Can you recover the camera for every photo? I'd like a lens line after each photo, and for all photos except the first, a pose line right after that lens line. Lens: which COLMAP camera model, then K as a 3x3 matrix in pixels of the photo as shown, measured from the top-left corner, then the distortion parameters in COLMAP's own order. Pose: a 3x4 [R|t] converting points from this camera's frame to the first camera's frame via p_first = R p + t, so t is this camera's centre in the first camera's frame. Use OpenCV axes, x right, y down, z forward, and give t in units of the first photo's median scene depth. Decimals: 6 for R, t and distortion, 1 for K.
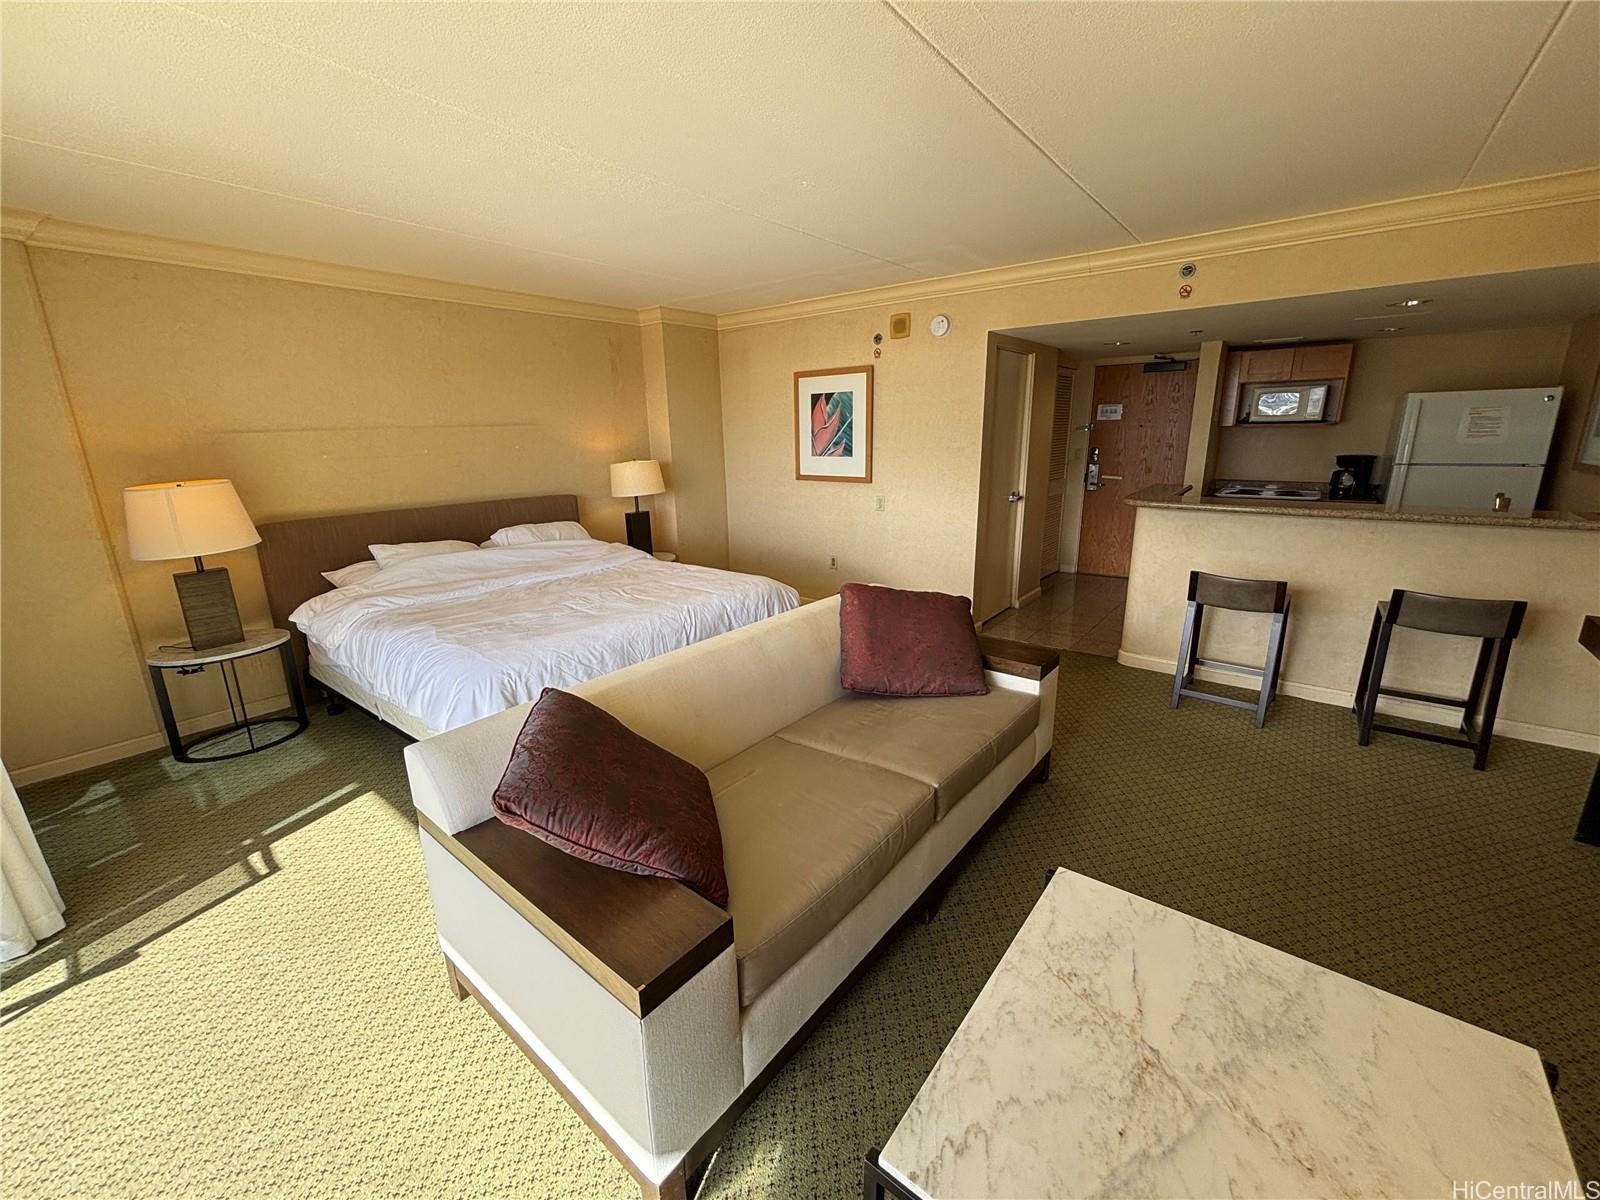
lens RADIAL K [[644.0, 0, 796.8], [0, 644.0, 596.1], [0, 0, 1]] dist [-0.000537, 0.000003]
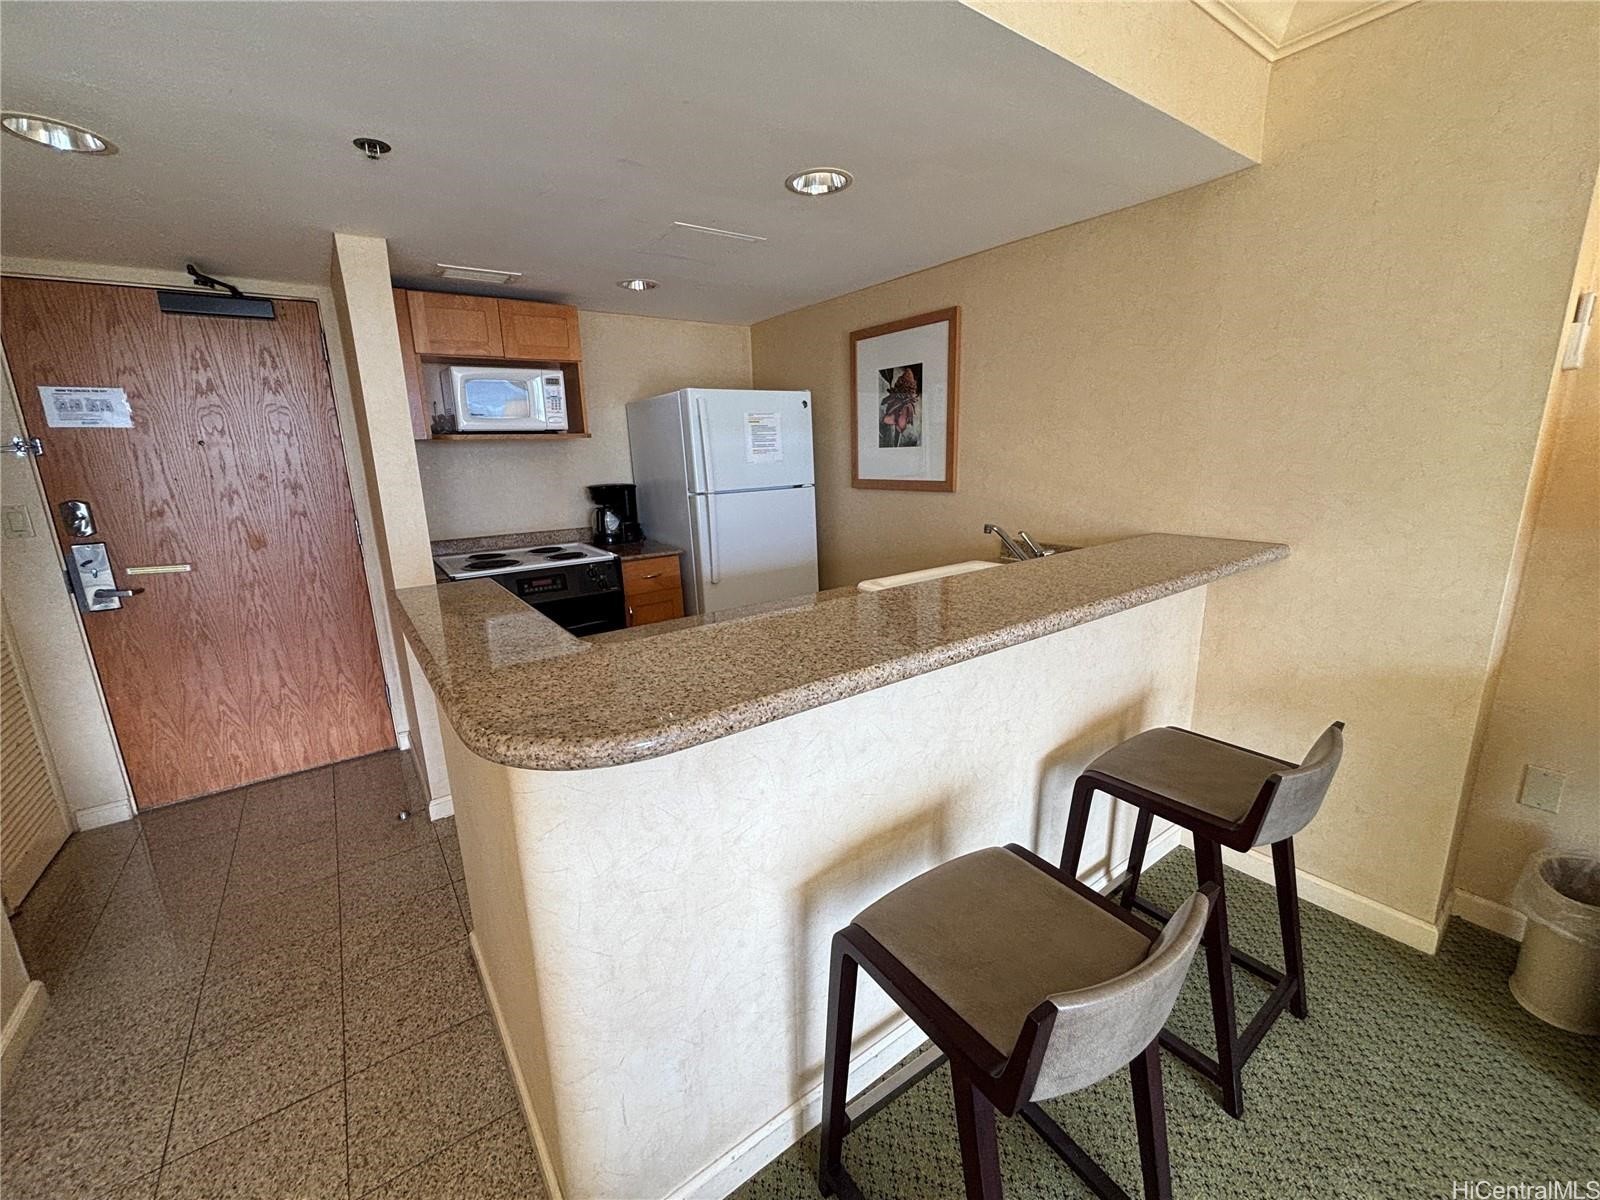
lens RADIAL K [[644.0, 0, 796.8], [0, 644.0, 596.1], [0, 0, 1]] dist [-0.000537, 0.000003]
pose [[0.267678, -0.208780, 0.940616, 0.233196], [0.263358, 0.954919, 0.137009, -0.130089], [-0.926818, 0.211045, 0.310595, 0.555778]]
